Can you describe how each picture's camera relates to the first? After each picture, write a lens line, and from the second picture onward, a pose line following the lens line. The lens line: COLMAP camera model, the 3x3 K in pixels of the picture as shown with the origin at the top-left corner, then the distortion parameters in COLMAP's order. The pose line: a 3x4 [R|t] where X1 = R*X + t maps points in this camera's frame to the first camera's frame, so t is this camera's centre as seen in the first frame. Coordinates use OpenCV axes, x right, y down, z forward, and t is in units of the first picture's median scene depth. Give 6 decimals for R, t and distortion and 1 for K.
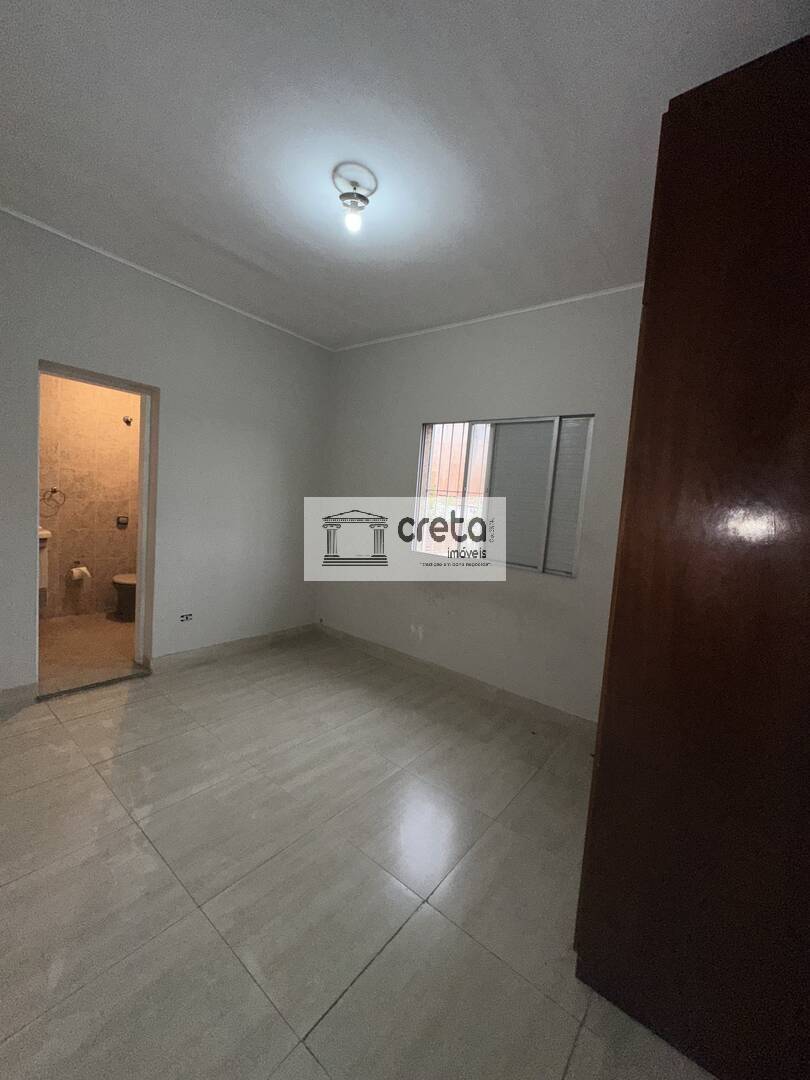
lens RADIAL K [[429.4, 0, 408.2], [0, 429.4, 541.7], [0, 0, 1]] dist [-0.003247, 0.000872]
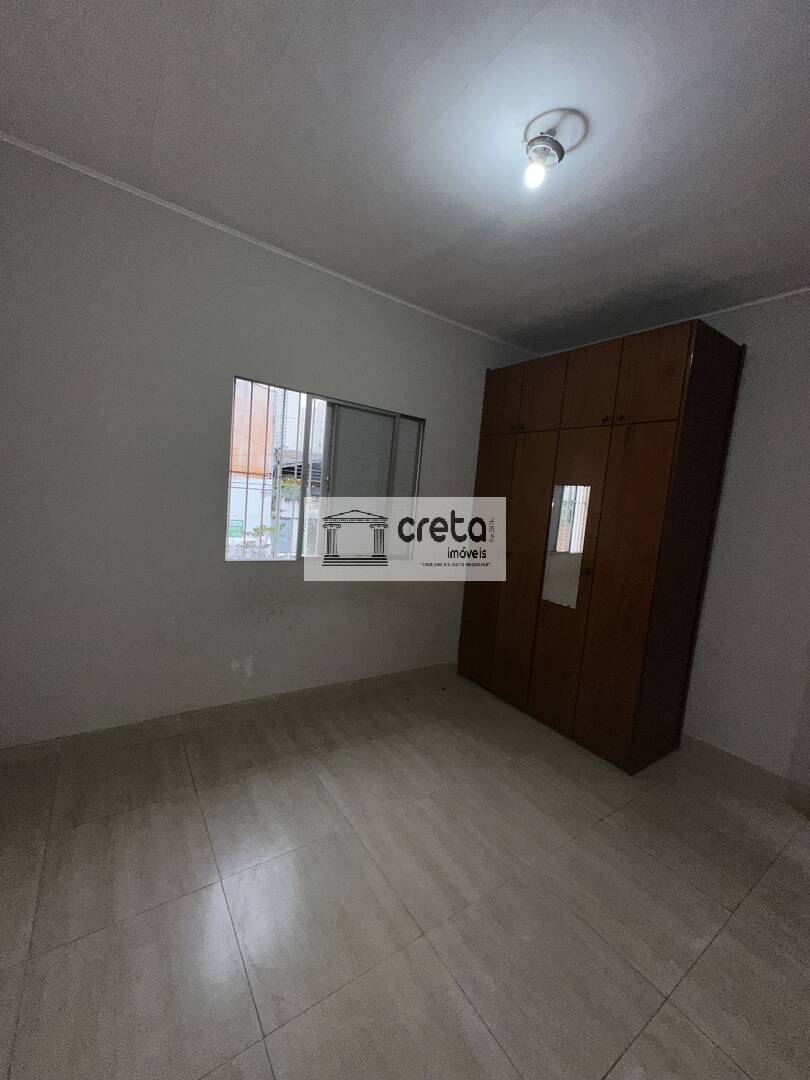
lens RADIAL K [[429.4, 0, 402.7], [0, 429.4, 541.2], [0, 0, 1]] dist [-0.003247, 0.000872]
pose [[0.295472, -0.146648, 0.944029, -0.668952], [0.019361, 0.988865, 0.147553, -0.128216], [-0.955155, -0.025320, 0.295021, 0.629183]]
